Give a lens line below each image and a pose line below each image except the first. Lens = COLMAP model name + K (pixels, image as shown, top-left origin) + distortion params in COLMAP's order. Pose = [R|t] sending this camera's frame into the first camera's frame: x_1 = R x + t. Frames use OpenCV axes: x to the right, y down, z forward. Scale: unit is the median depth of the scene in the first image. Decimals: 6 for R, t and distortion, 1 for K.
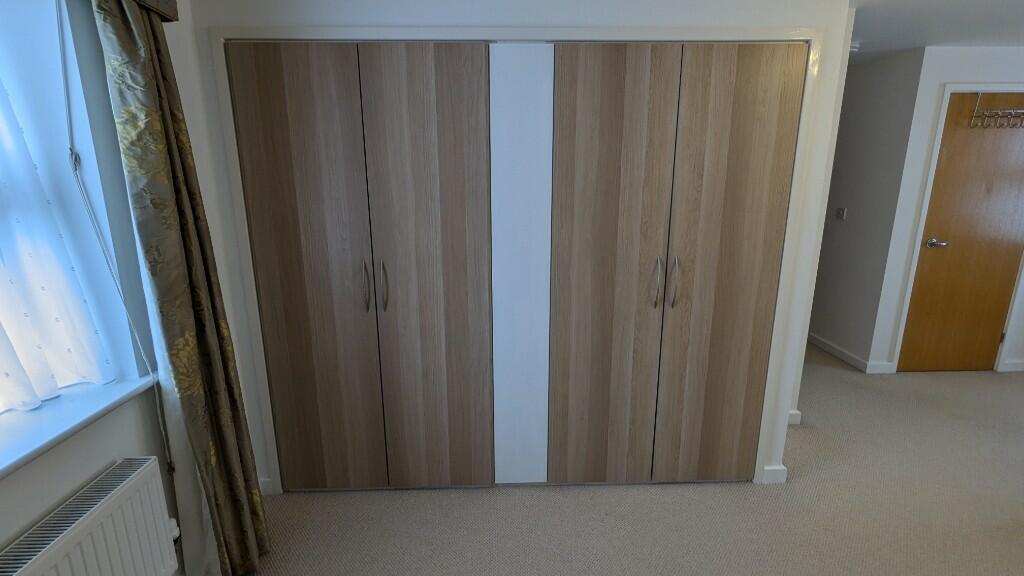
lens RADIAL K [[482.2, 0, 516.0], [0, 482.2, 287.3], [0, 0, 1]] dist [-0.005099, 0.000483]
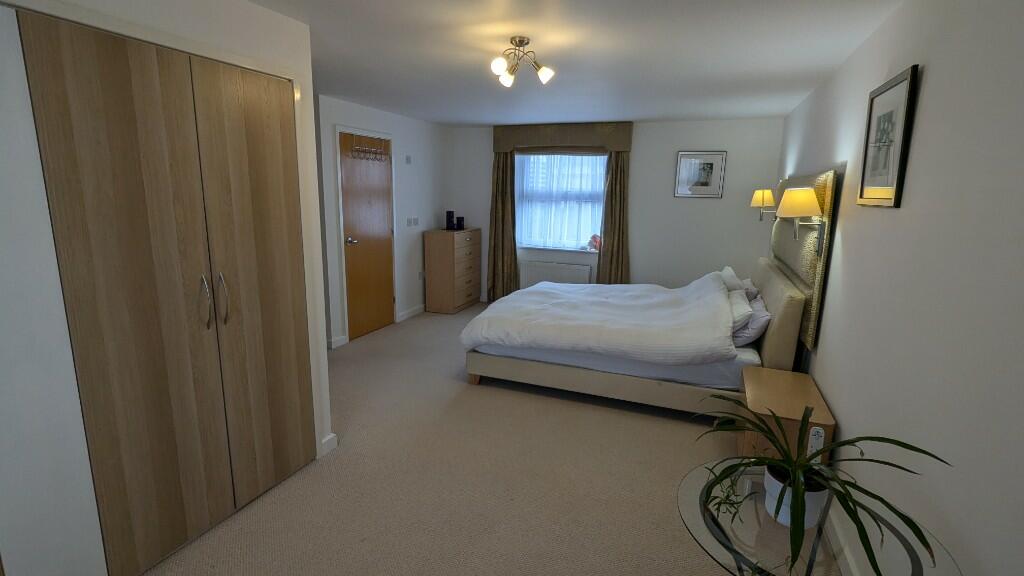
lens RADIAL K [[482.2, 0, 514.3], [0, 482.2, 286.2], [0, 0, 1]] dist [-0.005099, 0.000483]
pose [[0.393369, -0.166297, 0.904216, -0.300969], [0.193973, 0.976378, 0.095183, -0.011541], [-0.898685, 0.137952, 0.416334, 0.053670]]
